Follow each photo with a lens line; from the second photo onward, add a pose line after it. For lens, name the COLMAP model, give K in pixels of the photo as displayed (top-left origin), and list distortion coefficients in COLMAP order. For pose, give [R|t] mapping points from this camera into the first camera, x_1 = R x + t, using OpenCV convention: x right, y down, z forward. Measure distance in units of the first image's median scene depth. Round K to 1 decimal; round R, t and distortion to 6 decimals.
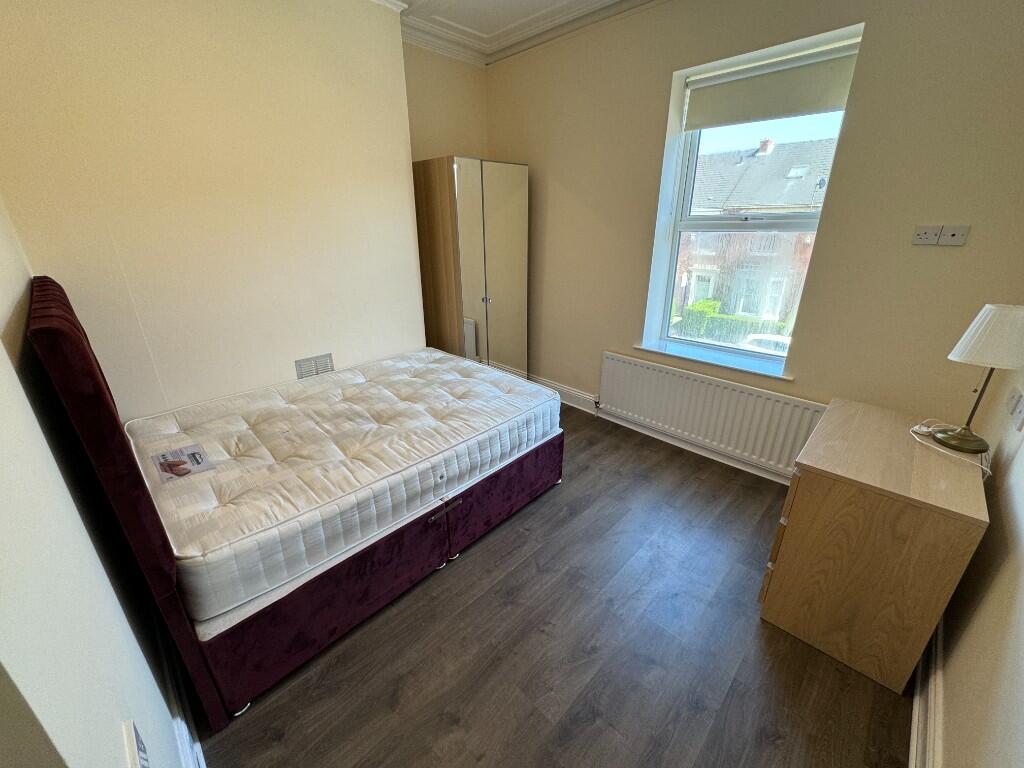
lens RADIAL K [[408.1, 0, 514.1], [0, 408.1, 380.2], [0, 0, 1]] dist [-0.003336, -0.000142]
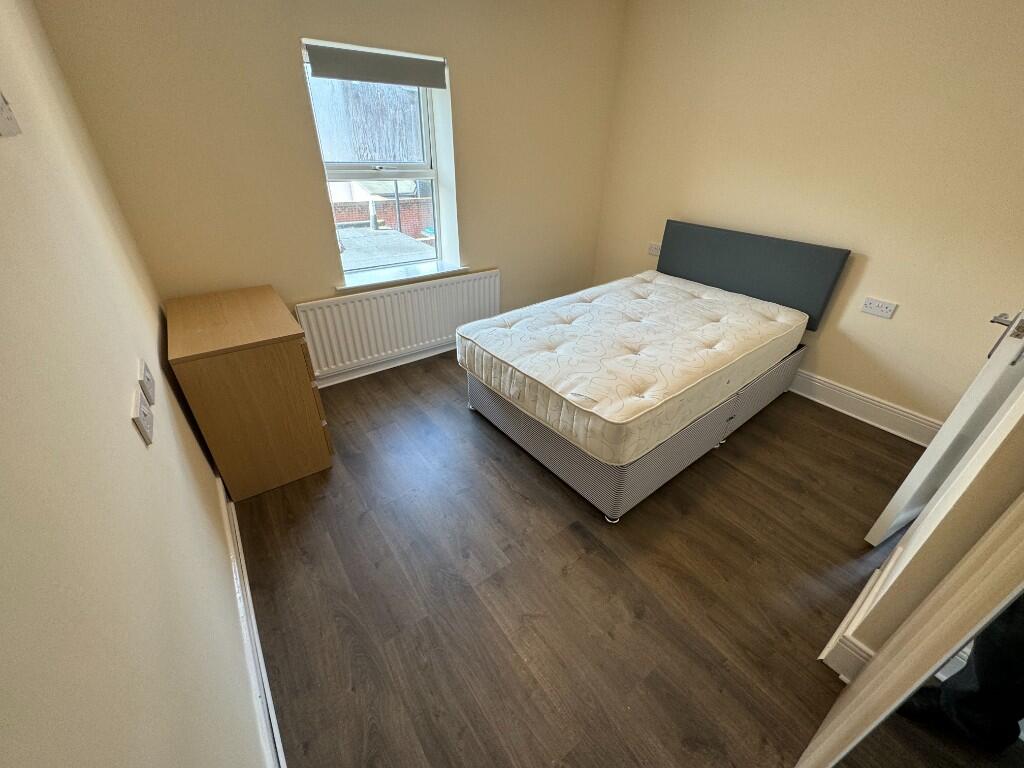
lens RADIAL K [[408.1, 0, 514.1], [0, 408.1, 380.2], [0, 0, 1]] dist [-0.003336, -0.000142]
pose [[0.151583, -0.501861, 0.851562, -0.469289], [0.335062, 0.836599, 0.433400, -0.163052], [-0.929923, 0.219629, 0.294969, 0.501844]]
